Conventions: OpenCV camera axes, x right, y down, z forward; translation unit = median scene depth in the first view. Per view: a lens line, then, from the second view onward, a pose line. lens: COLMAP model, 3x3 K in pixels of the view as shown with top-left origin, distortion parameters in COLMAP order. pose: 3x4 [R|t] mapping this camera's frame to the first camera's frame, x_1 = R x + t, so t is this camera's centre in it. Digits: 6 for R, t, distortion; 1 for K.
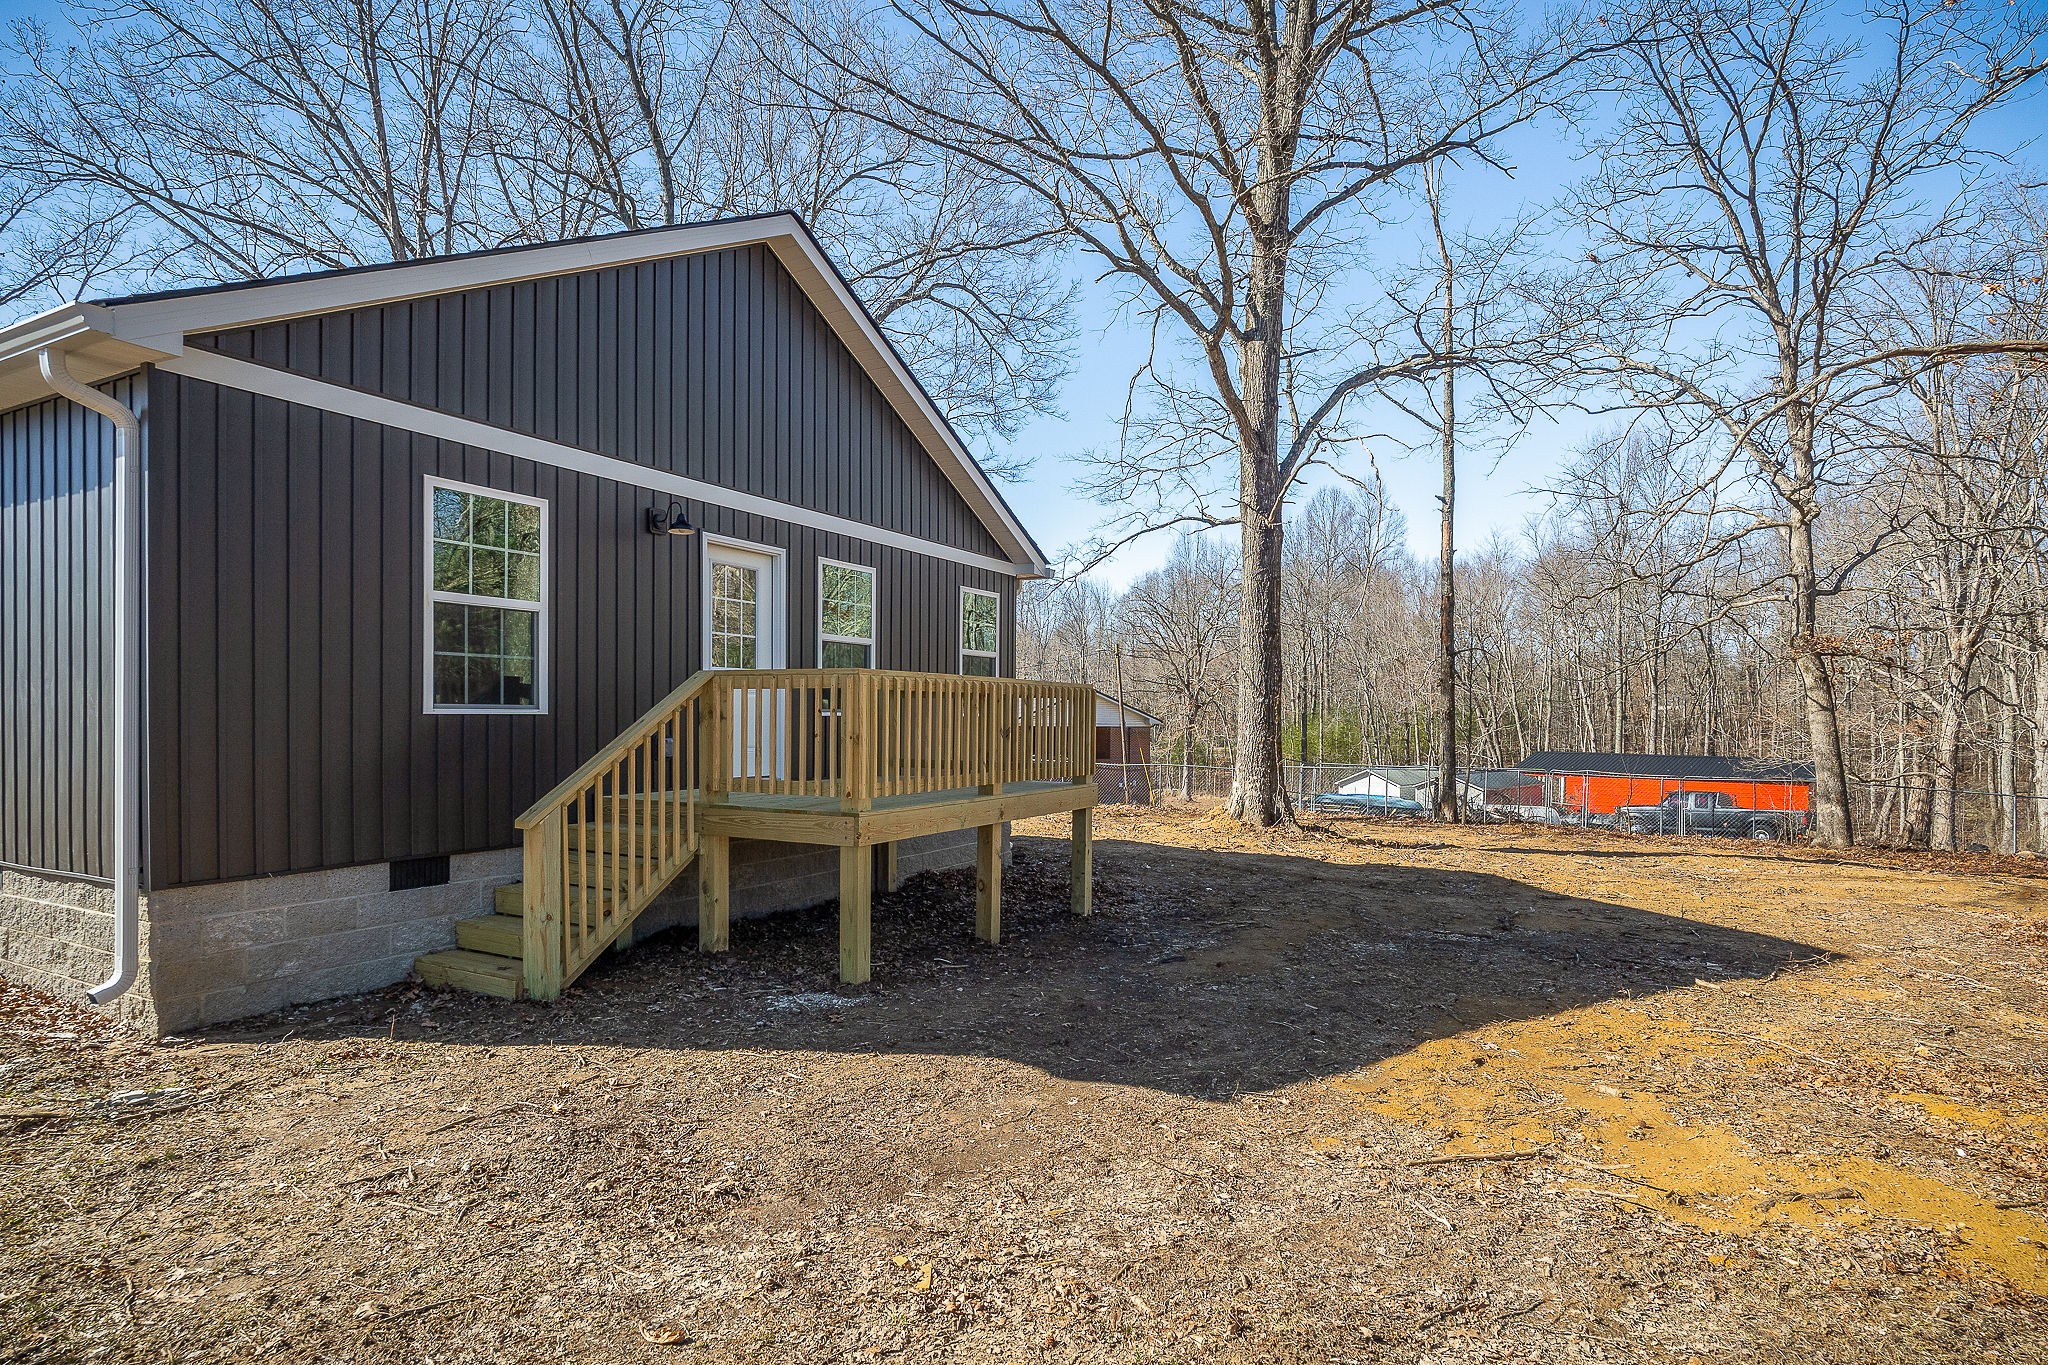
lens RADIAL K [[989.9, 0, 985.0], [0, 989.9, 706.5], [0, 0, 1]] dist [-0.002823, 0.000076]
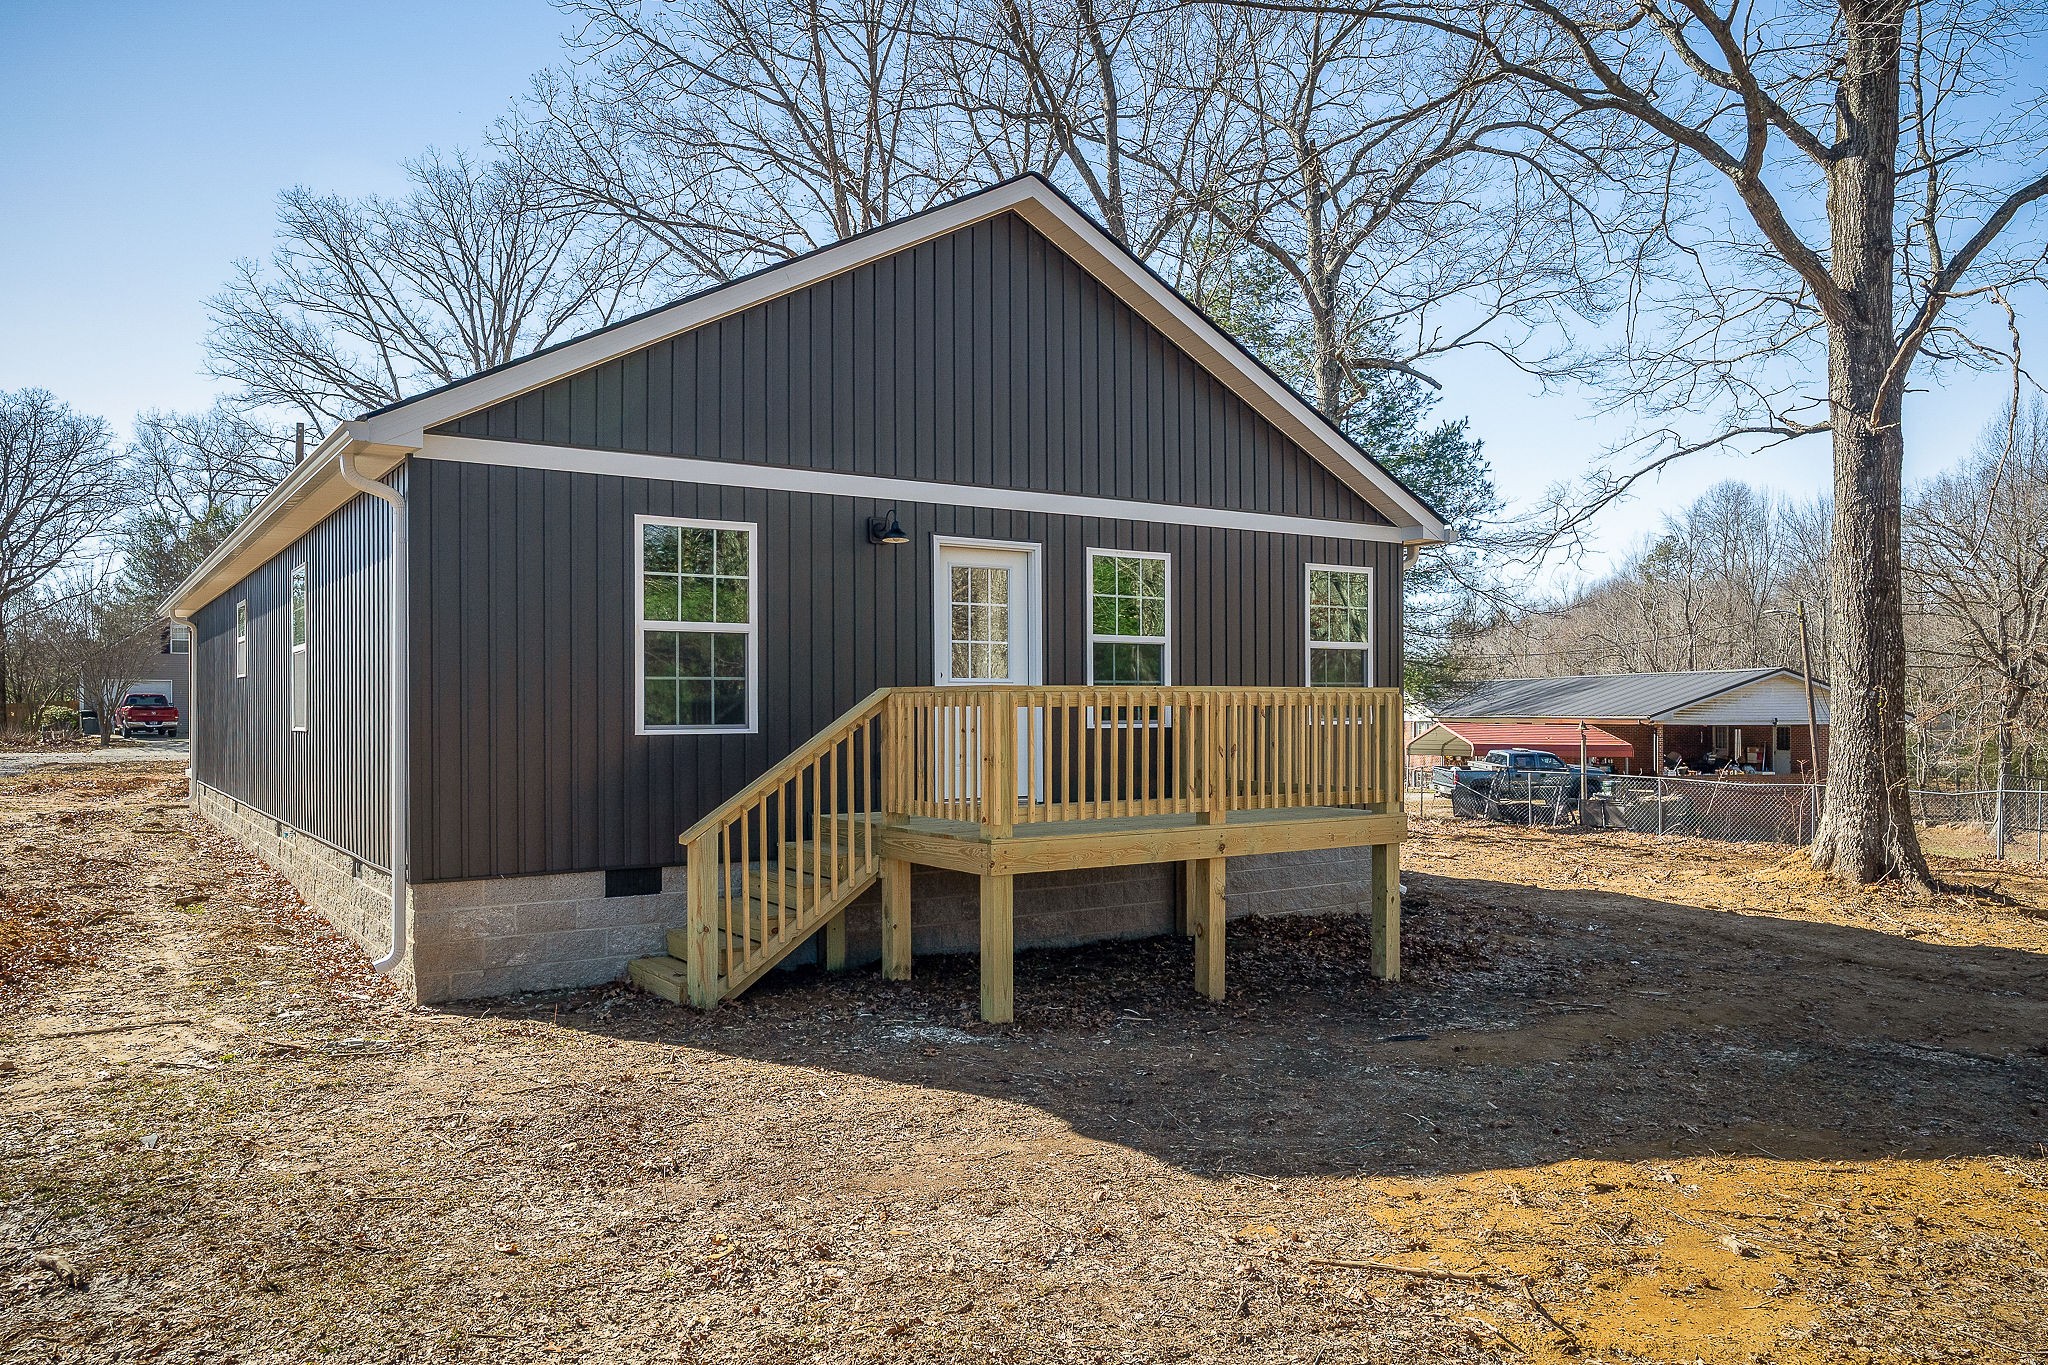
lens RADIAL K [[1295.5, 0, 1024.6], [0, 1295.5, 675.5], [0, 0, 1]] dist [-0.001381, -0.000180]
pose [[0.898780, -0.022974, -0.437797, 0.427488], [0.014639, 0.999642, -0.022405, -0.019317], [0.438155, 0.013728, 0.898795, -0.086704]]
